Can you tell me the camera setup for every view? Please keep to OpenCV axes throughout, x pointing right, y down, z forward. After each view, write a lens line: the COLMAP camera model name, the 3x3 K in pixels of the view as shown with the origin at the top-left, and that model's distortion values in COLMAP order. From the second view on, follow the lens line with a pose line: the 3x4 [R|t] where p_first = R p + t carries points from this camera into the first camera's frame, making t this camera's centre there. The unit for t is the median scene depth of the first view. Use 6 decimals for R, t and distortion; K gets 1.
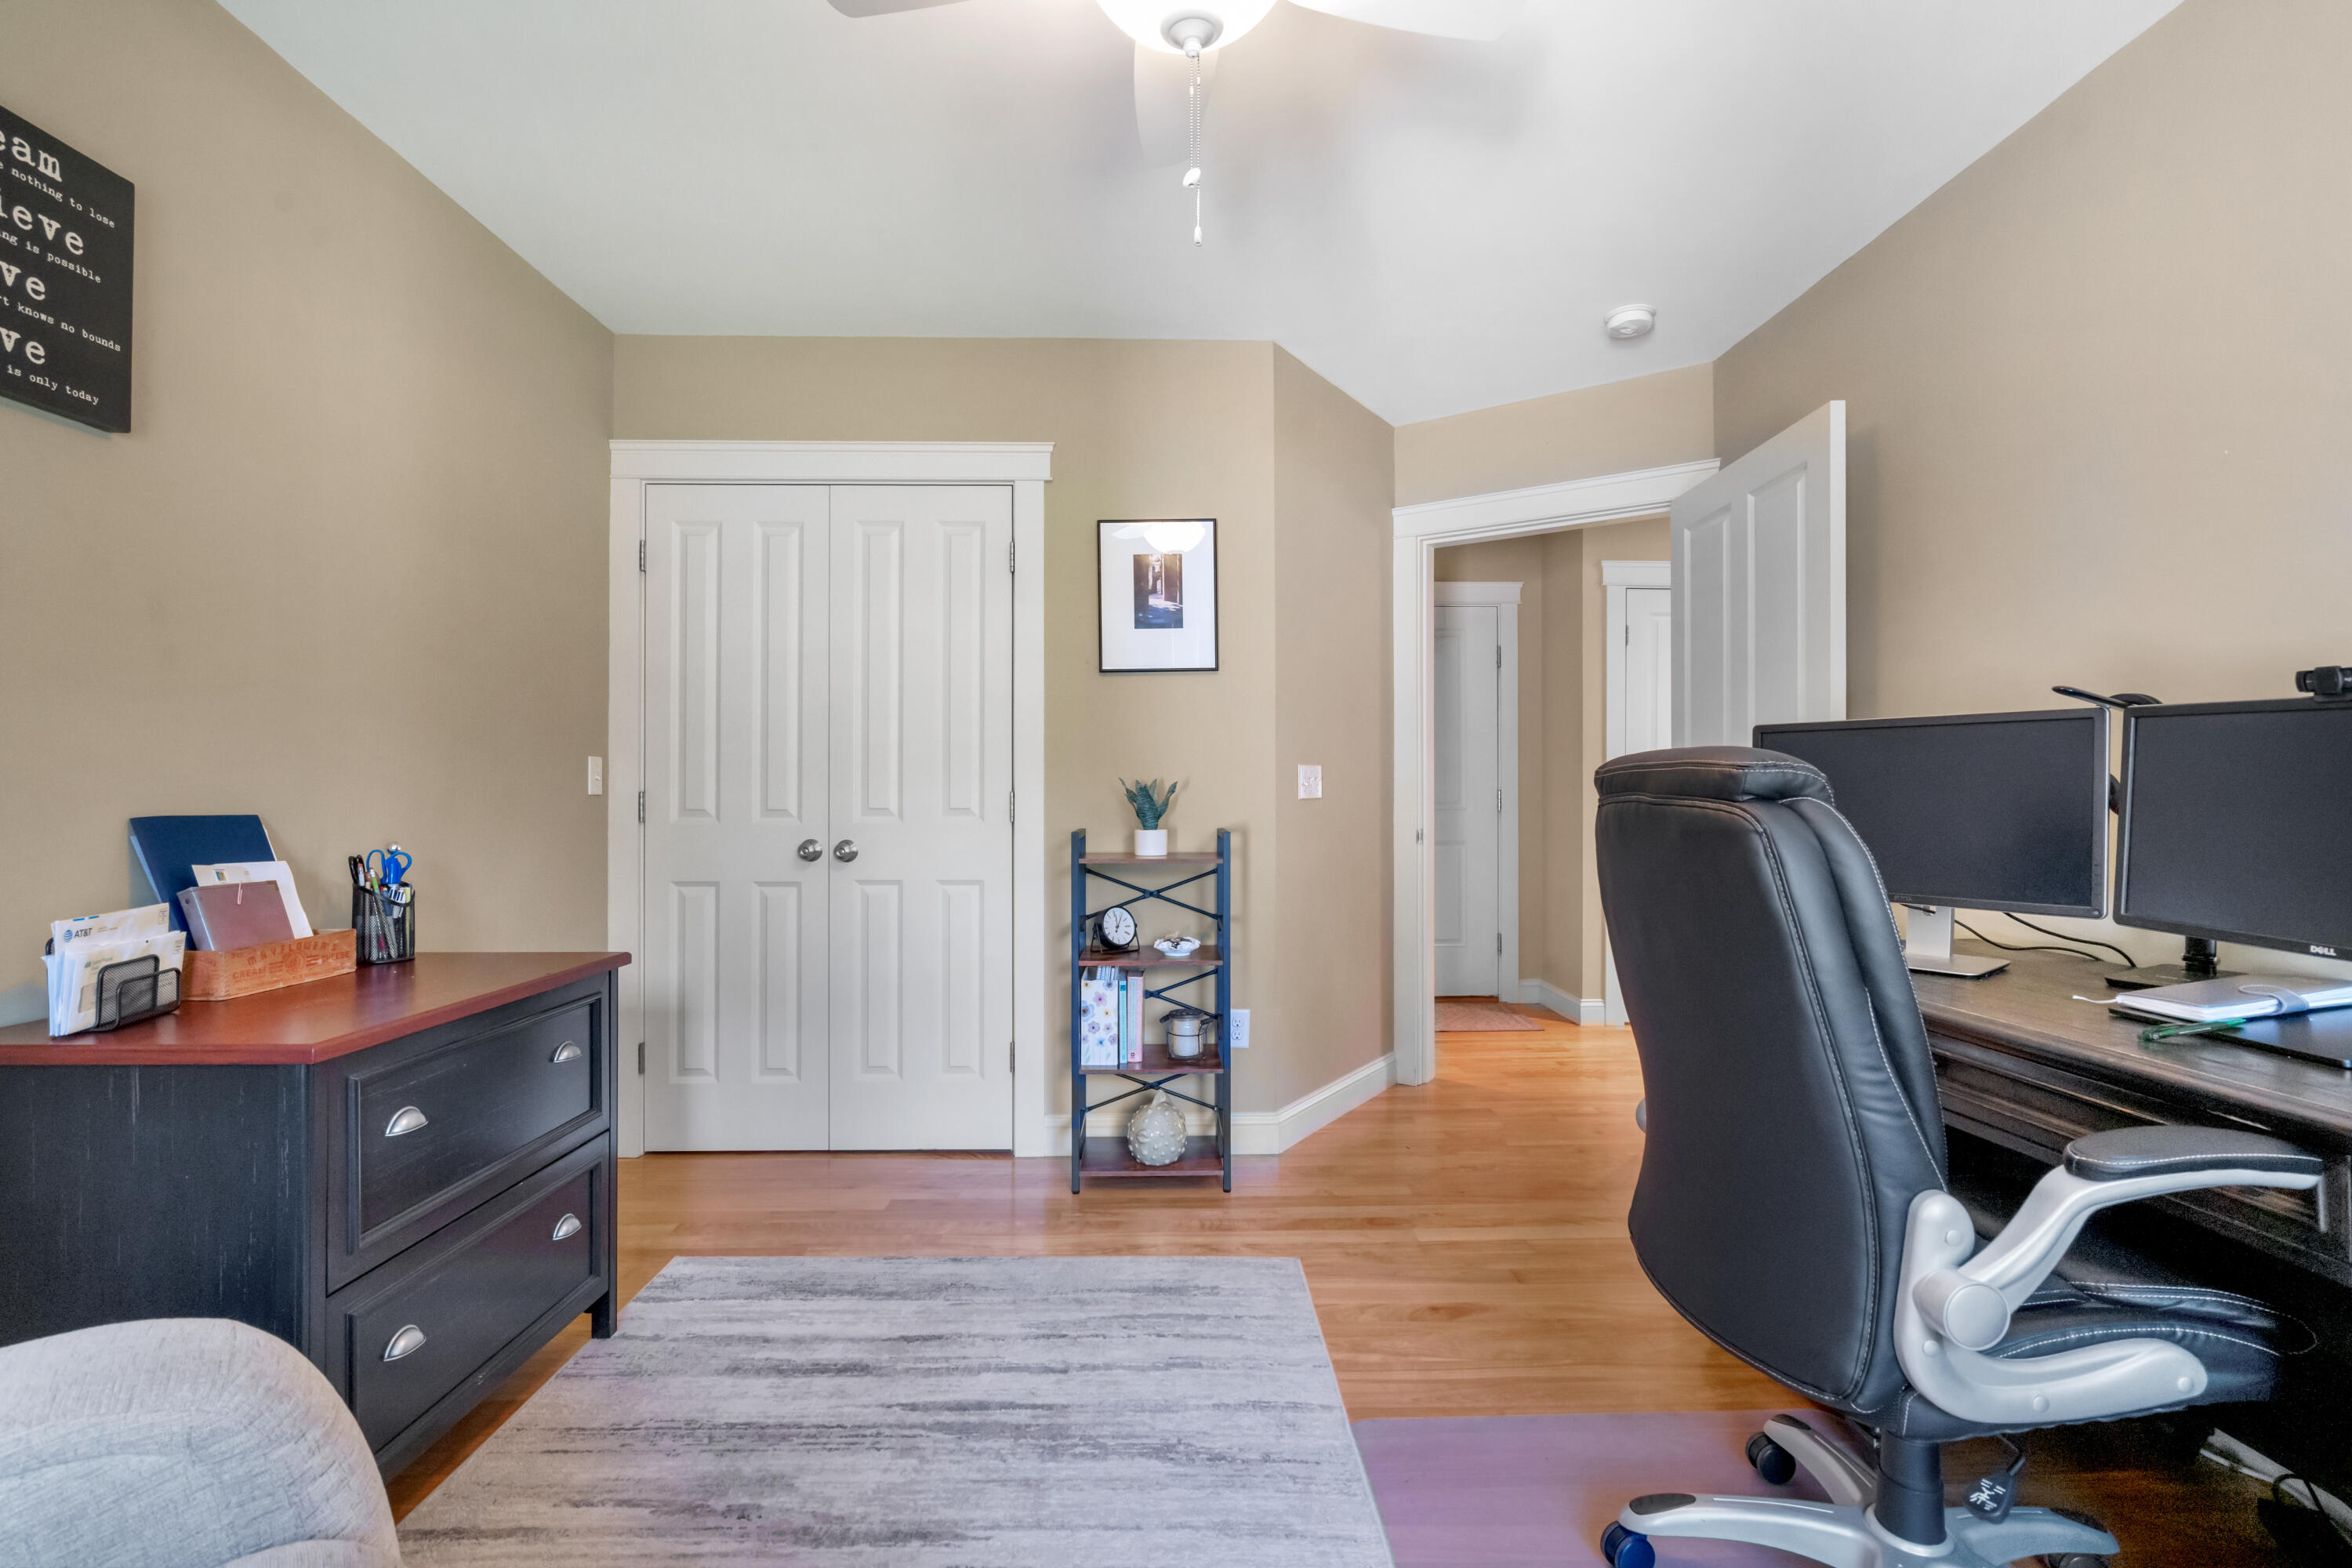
lens RADIAL K [[1074.5, 0, 1188.9], [0, 1074.5, 789.3], [0, 0, 1]] dist [-0.002992, 0.000380]
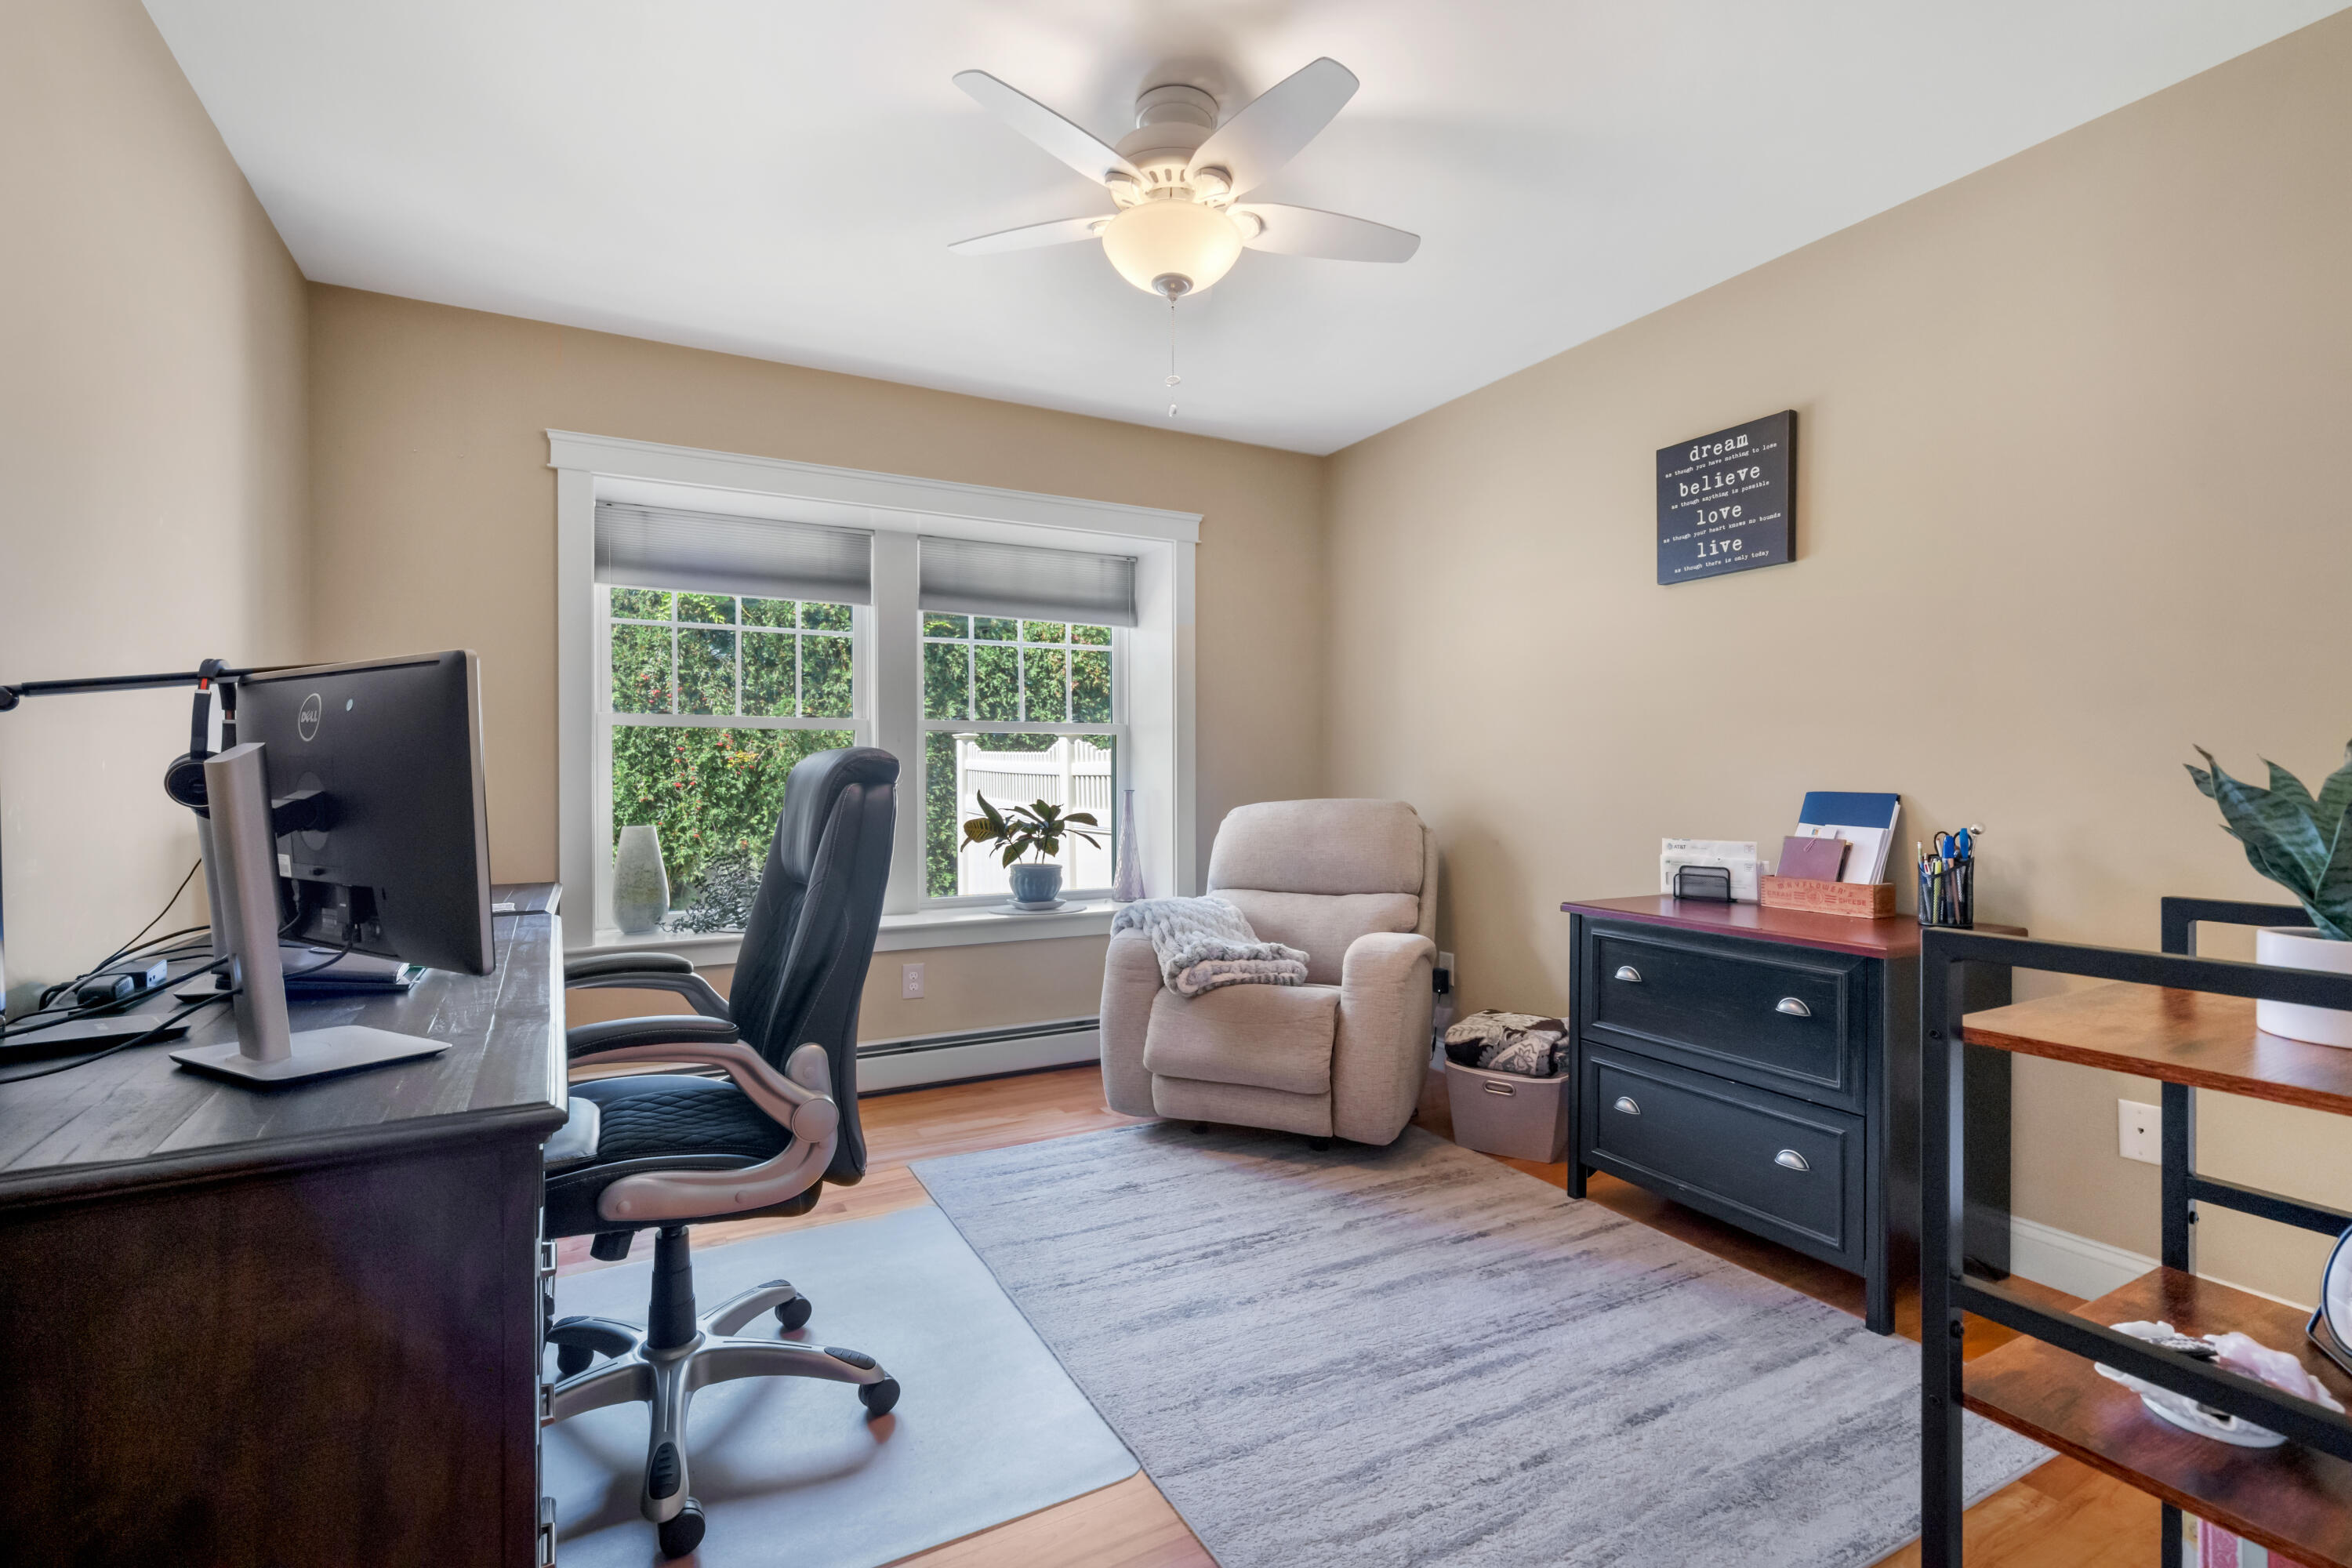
lens RADIAL K [[1074.5, 0, 1188.6], [0, 1074.5, 781.9], [0, 0, 1]] dist [-0.002992, 0.000380]
pose [[-0.895422, 0.002009, -0.445214, 0.571908], [0.000351, 0.999993, 0.003805, 0.005022], [0.445218, 0.003251, -0.895416, 2.018416]]
